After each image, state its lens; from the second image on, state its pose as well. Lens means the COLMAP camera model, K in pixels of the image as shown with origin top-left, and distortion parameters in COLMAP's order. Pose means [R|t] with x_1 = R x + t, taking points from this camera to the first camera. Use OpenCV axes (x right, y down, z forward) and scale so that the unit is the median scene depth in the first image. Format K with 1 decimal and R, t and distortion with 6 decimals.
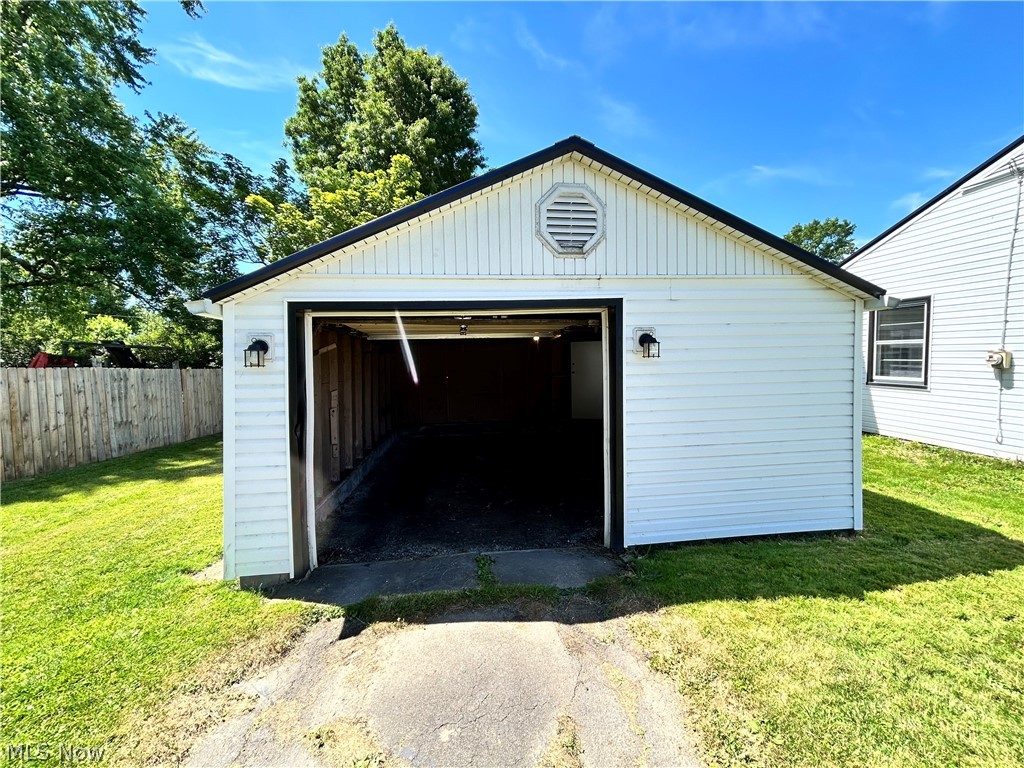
lens RADIAL K [[415.8, 0, 512.0], [0, 415.8, 384.0], [0, 0, 1]] dist [0.025690, -0.000376]
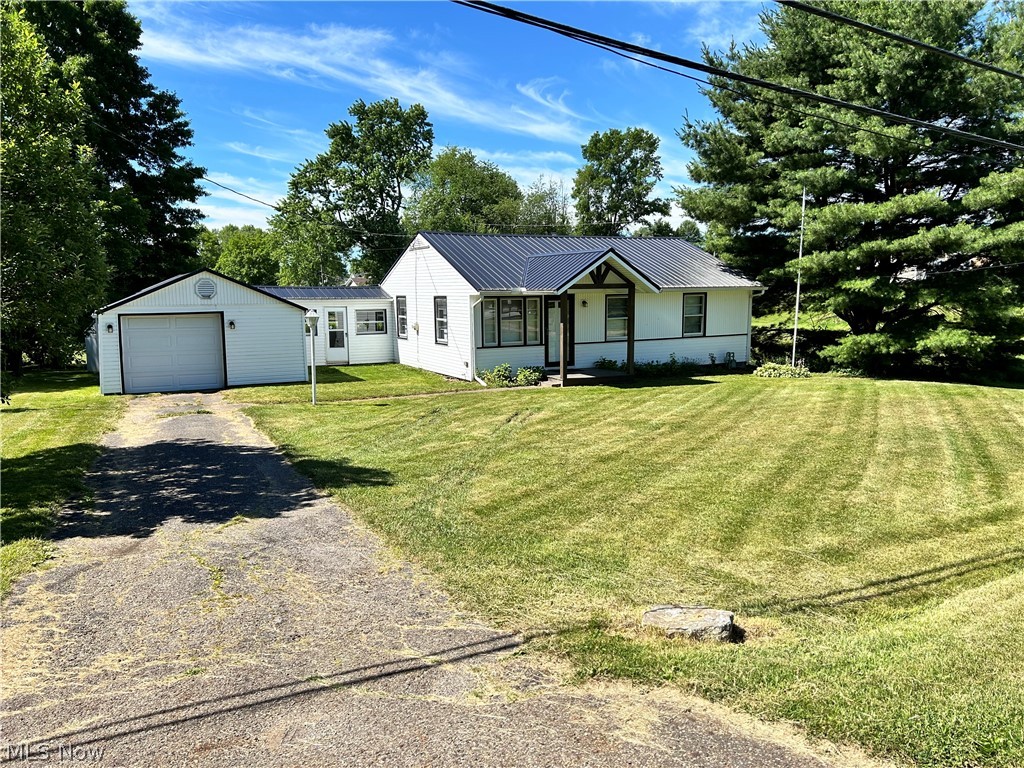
lens RADIAL K [[752.6, 0, 512.0], [0, 752.6, 384.0], [0, 0, 1]] dist [0.002722, 0.000878]
pose [[0.926116, -0.032158, 0.375867, 0.114986], [0.012431, 0.998420, 0.054793, 0.076491], [-0.377035, -0.046072, 0.925052, -5.449573]]
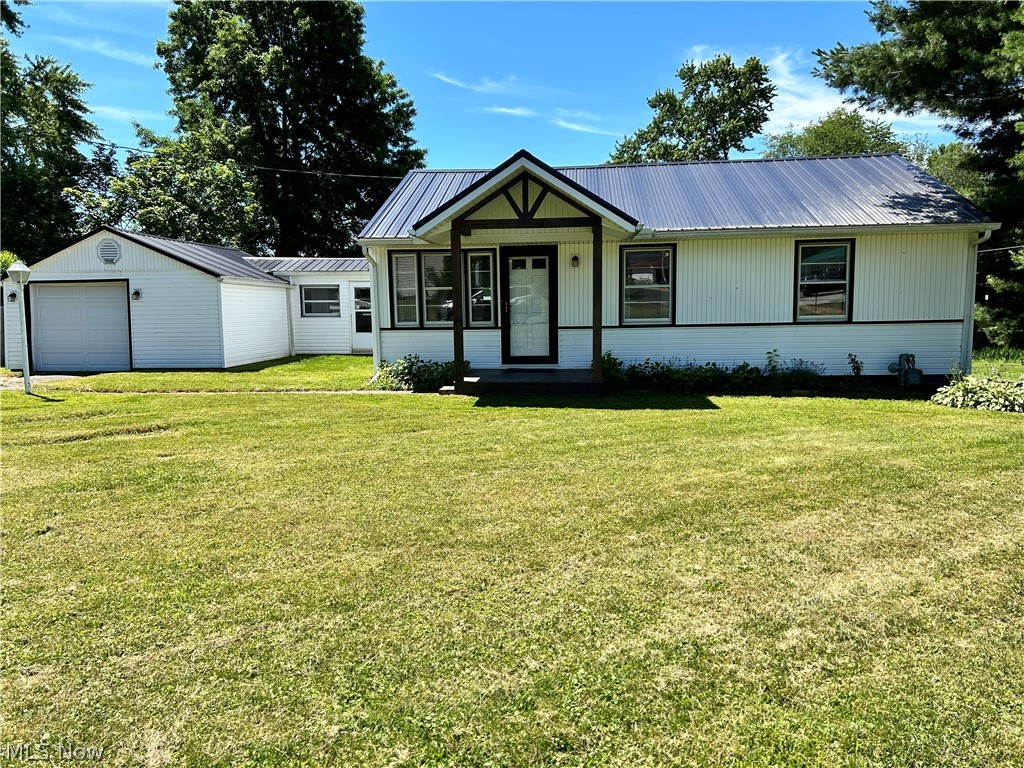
lens RADIAL K [[775.3, 0, 512.0], [0, 775.3, 384.0], [0, 0, 1]] dist [0.008135, 0.007718]
pose [[0.981074, 0.028301, -0.191555, 3.737075], [-0.019772, 0.998732, 0.046295, 0.205986], [0.192622, -0.041632, 0.980390, -3.581941]]
